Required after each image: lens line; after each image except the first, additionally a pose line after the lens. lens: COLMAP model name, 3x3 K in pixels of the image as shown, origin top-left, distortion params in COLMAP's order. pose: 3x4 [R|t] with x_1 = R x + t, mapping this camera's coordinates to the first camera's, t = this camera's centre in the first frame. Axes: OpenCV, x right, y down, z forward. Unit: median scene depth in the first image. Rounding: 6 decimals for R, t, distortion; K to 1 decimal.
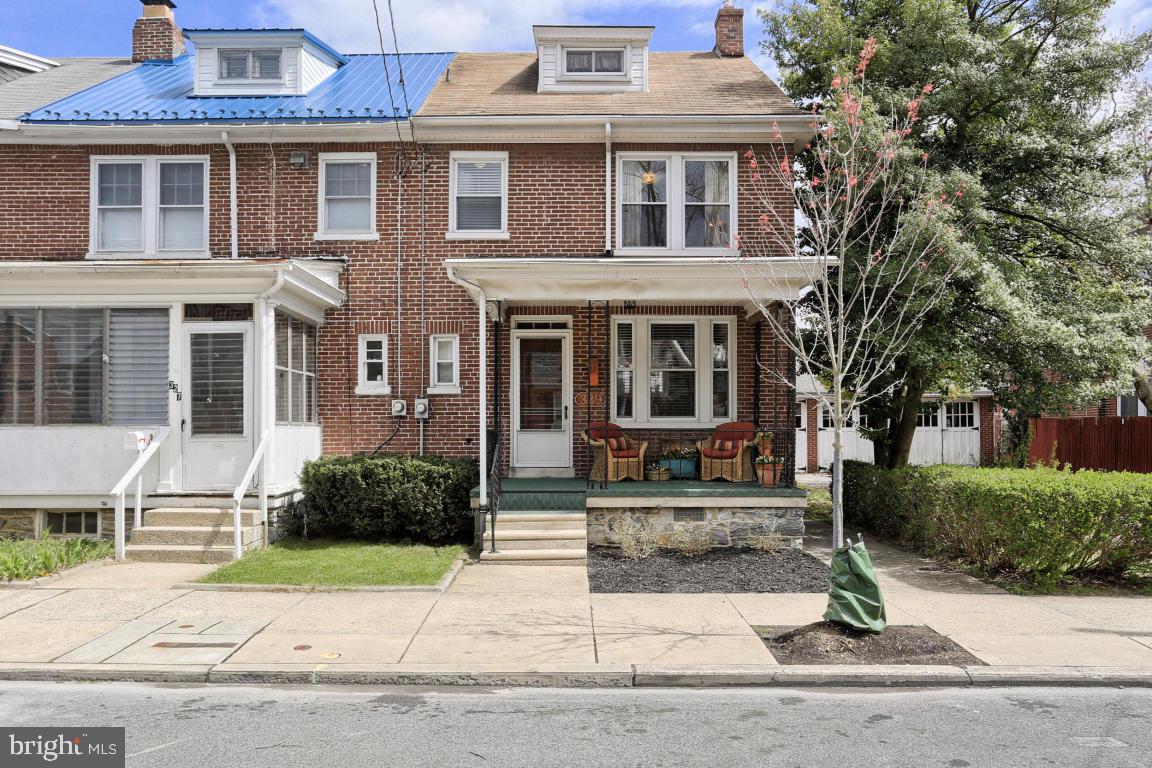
lens RADIAL K [[756.6, 0, 576.1], [0, 756.6, 391.1], [0, 0, 1]] dist [-0.017765, 0.004118]
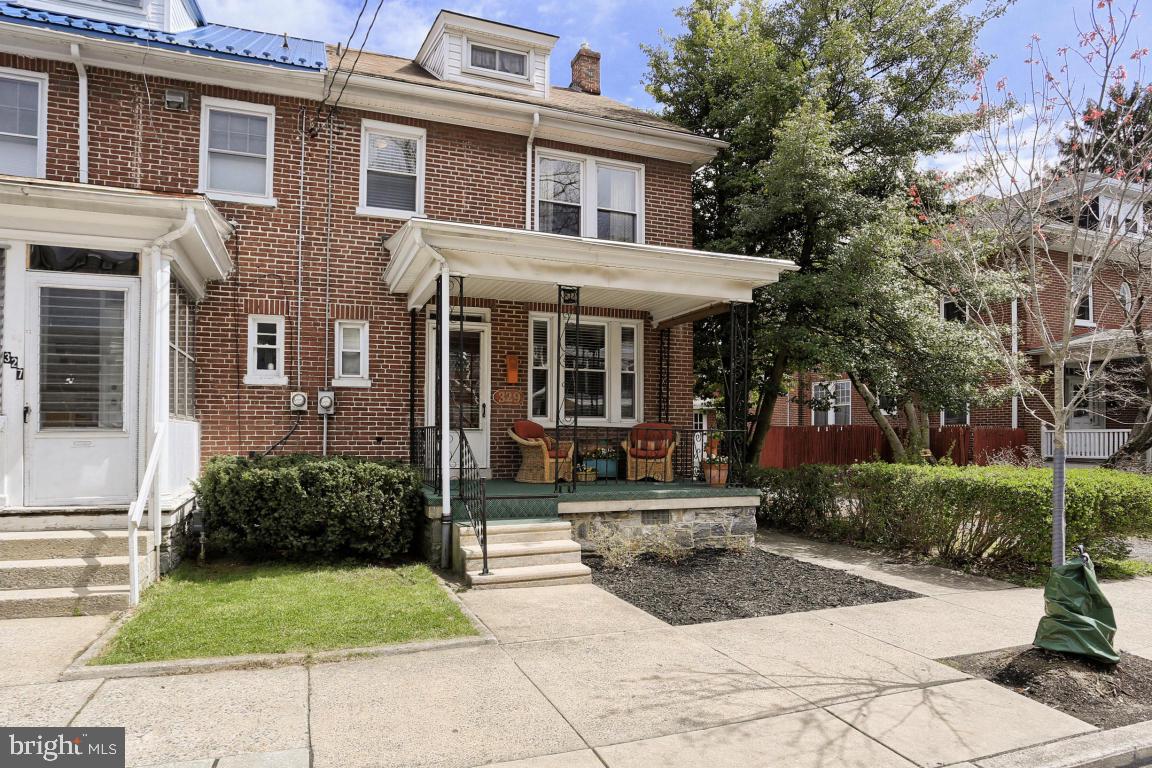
lens RADIAL K [[649.4, 0, 587.7], [0, 649.4, 402.2], [0, 0, 1]] dist [-0.046285, 0.017761]
pose [[0.949712, 0.021534, 0.312383, -0.151217], [-0.022477, 0.999747, -0.000582, 0.016087], [-0.312316, -0.006469, 0.949956, 0.197091]]
